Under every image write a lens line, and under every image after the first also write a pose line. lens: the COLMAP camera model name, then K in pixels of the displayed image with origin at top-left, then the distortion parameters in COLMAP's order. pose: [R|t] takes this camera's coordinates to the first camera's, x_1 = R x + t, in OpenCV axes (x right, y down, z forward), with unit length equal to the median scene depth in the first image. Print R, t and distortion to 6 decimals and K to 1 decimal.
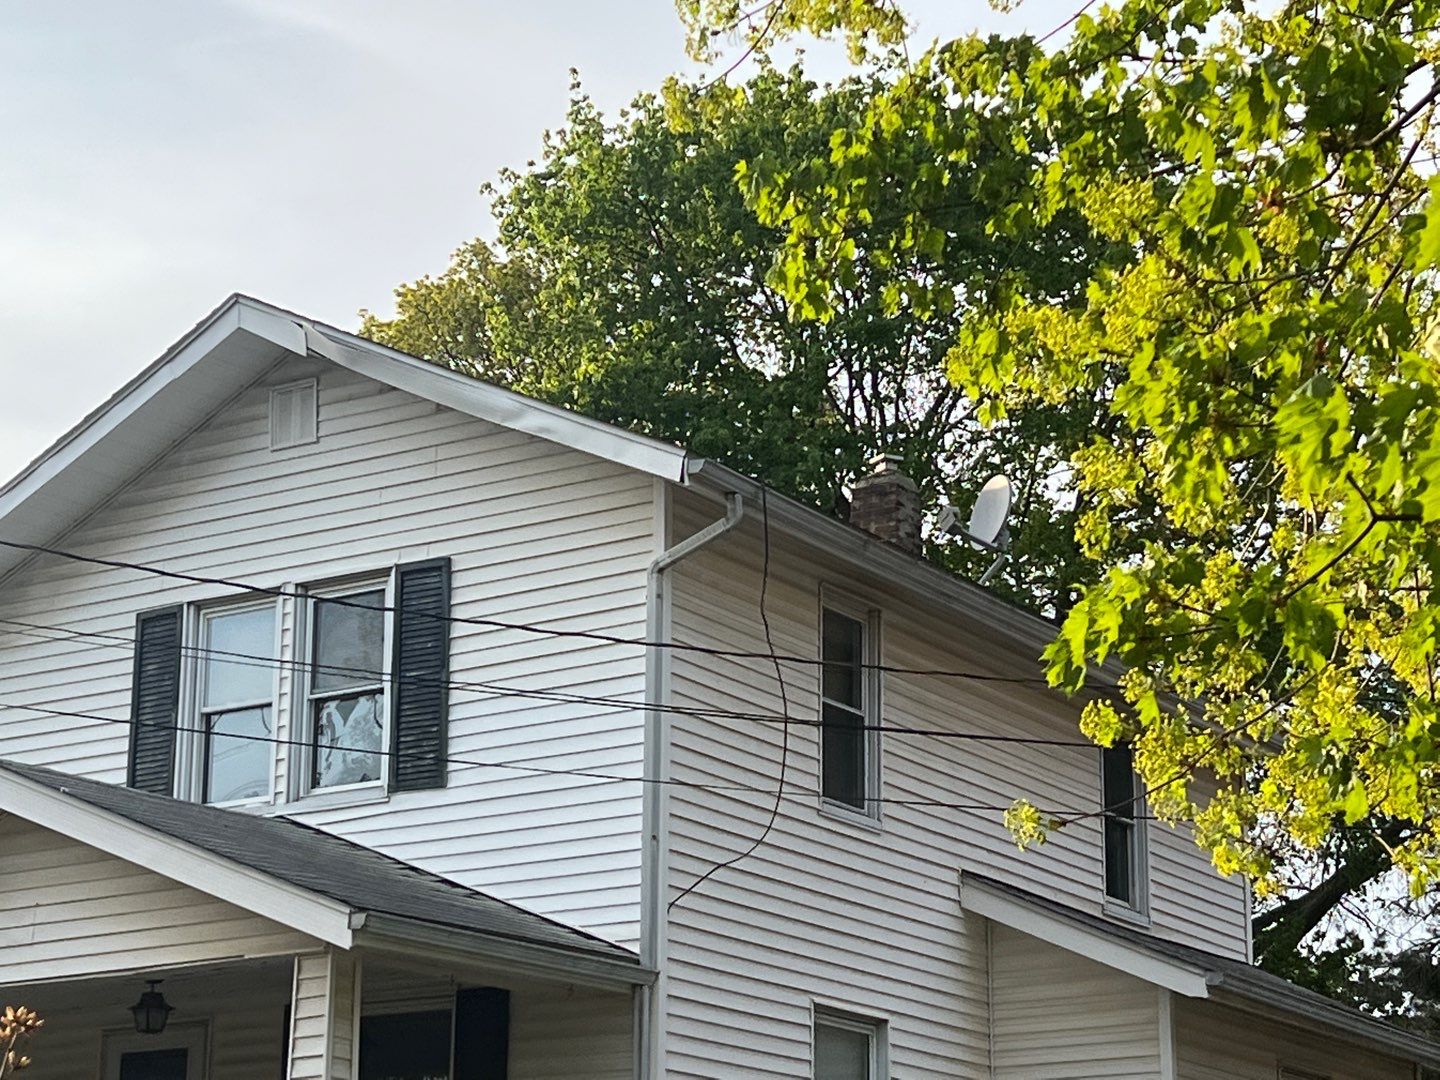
lens RADIAL K [[3232.4, 0, 720.0], [0, 3232.4, 540.0], [0, 0, 1]] dist [0.038883, 0.176192]
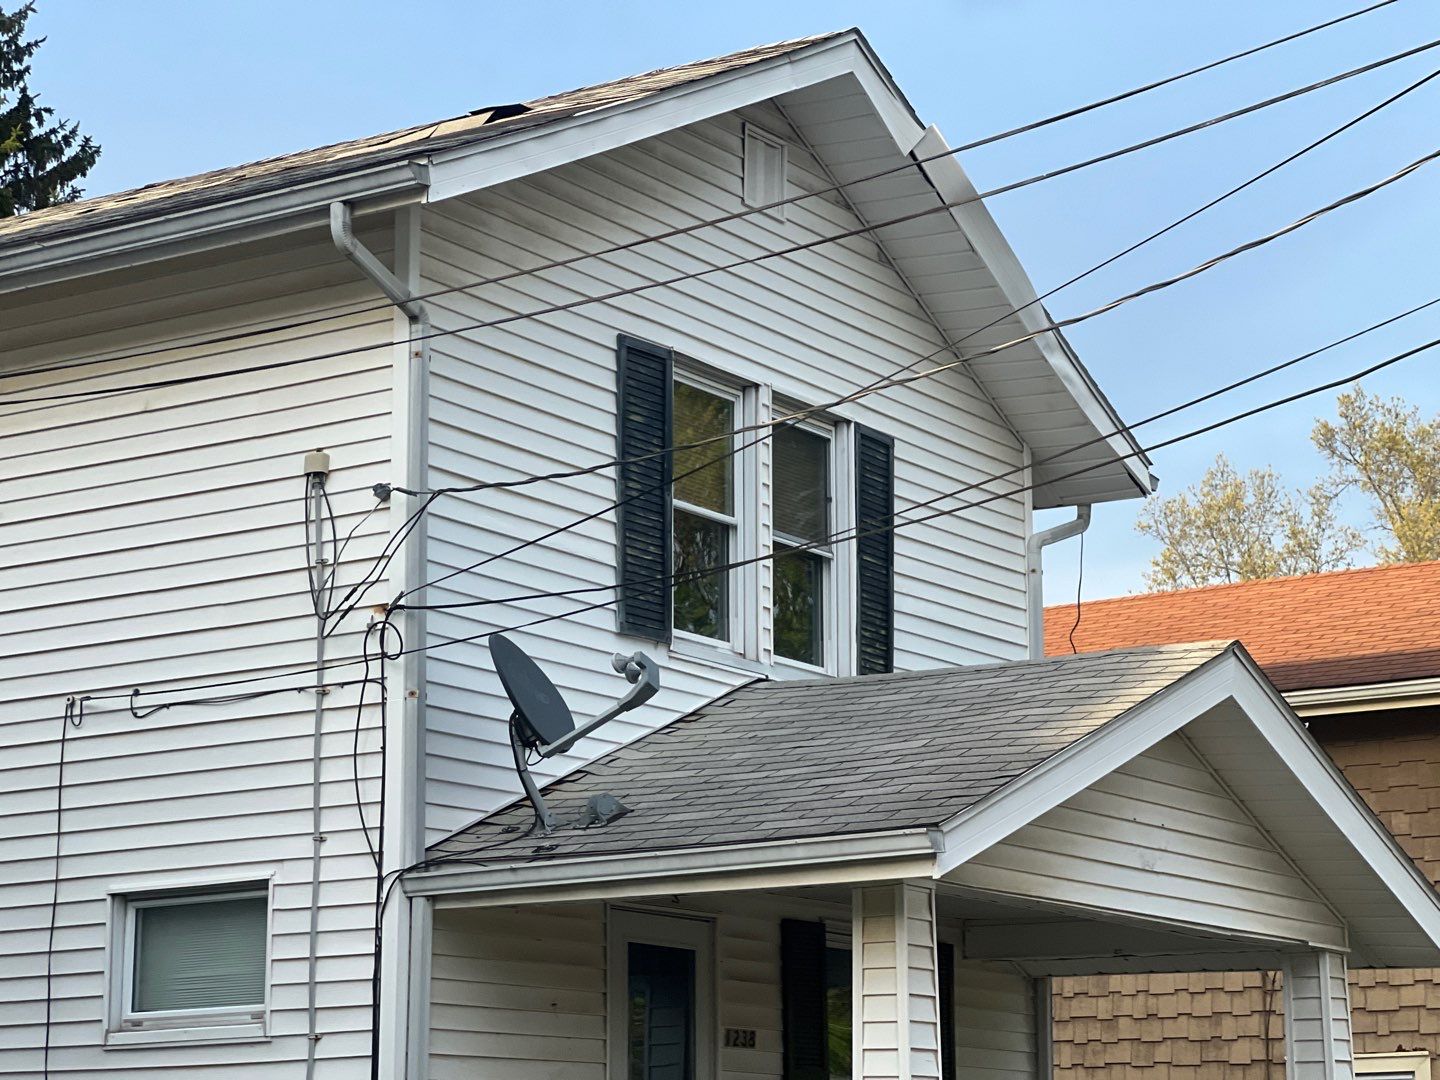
lens RADIAL K [[3232.4, 0, 720.0], [0, 3232.4, 540.0], [0, 0, 1]] dist [0.038883, 0.176192]
pose [[0.015500, 0.197596, 0.980161, -0.911119], [-0.278276, 0.942402, -0.185583, 0.201141], [-0.960376, -0.269878, 0.069594, 0.945941]]
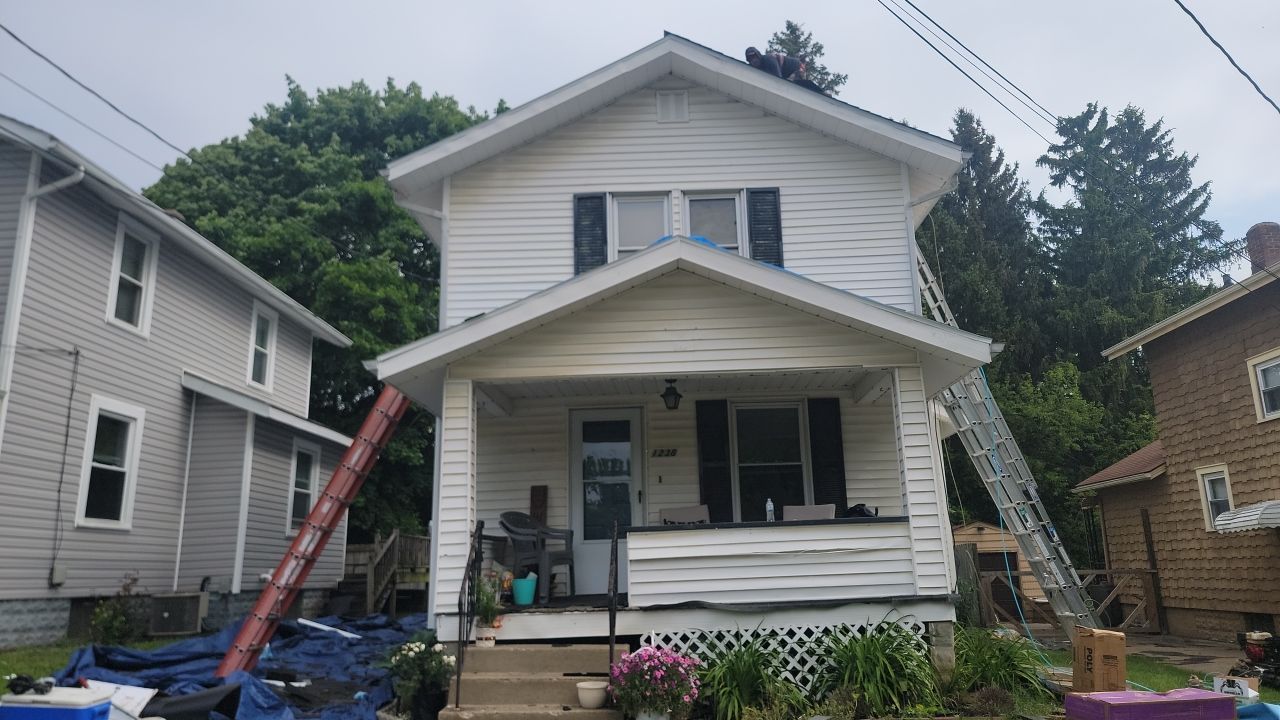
lens RADIAL K [[897.5, 0, 640.0], [0, 897.5, 360.0], [0, 0, 1]] dist [0.002526, 0.000033]
pose [[0.849056, 0.092817, 0.520085, -0.426631], [-0.116100, 0.993161, 0.012293, 0.112238], [-0.515388, -0.070820, 0.854026, 0.538983]]
